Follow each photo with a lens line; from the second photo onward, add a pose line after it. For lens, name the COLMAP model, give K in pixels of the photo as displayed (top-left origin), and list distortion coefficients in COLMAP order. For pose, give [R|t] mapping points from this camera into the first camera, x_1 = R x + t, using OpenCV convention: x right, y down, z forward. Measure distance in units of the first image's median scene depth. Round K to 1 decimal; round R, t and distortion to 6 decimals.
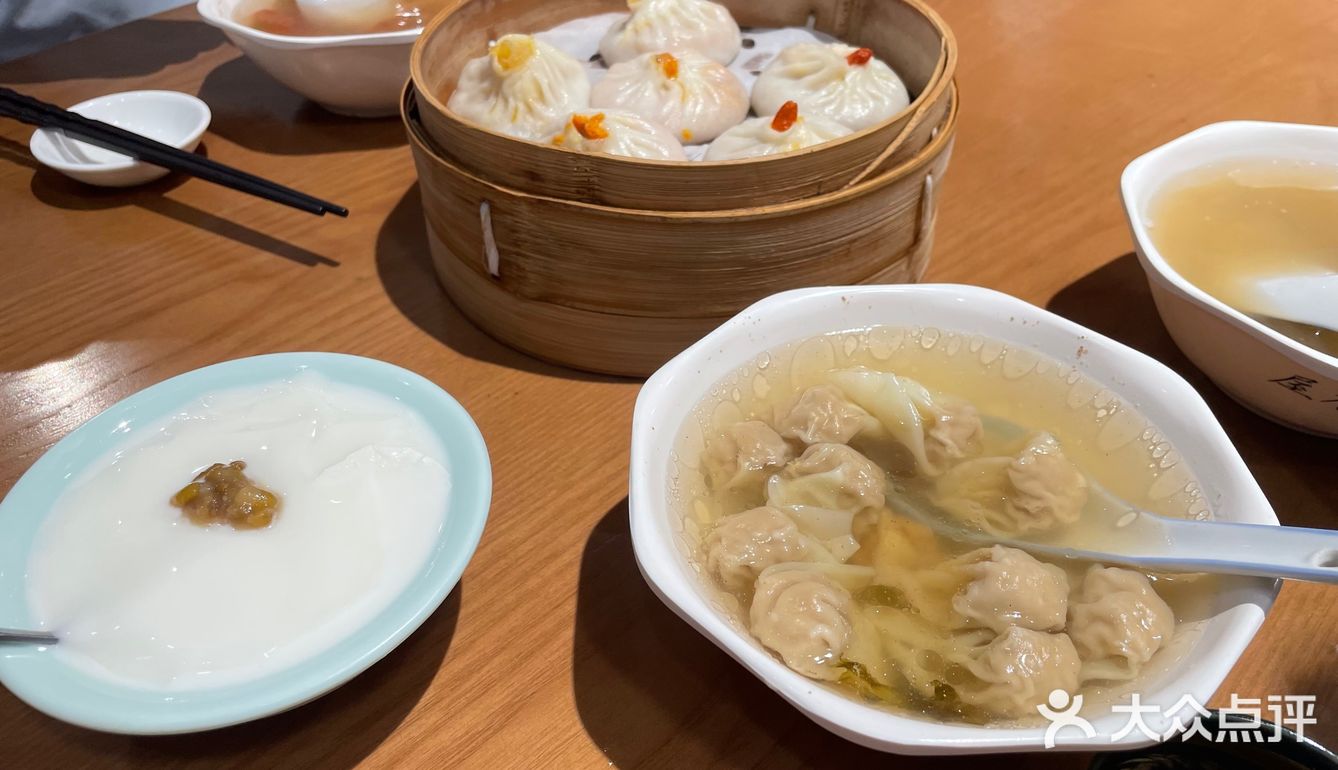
lens RADIAL K [[964.5, 0, 669.0], [0, 964.5, 385.0], [0, 0, 1]] dist [0.005635, 0.001390]
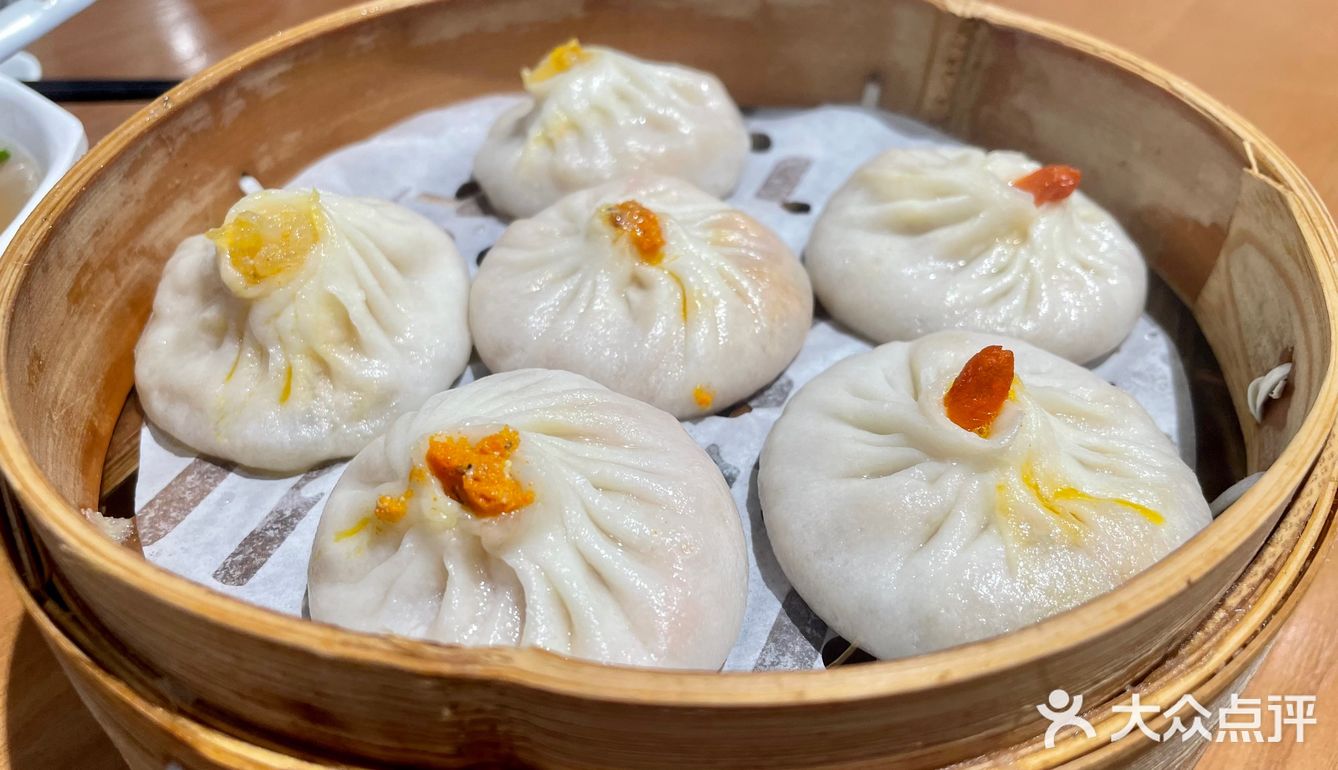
lens RADIAL K [[1020.2, 0, 669.0], [0, 1020.2, 385.0], [0, 0, 1]] dist [-0.008141, -0.003450]
pose [[0.990875, -0.086576, 0.103300, -0.041687], [0.089832, 0.995583, -0.027282, -0.246724], [-0.100482, 0.036312, 0.994276, 0.535133]]
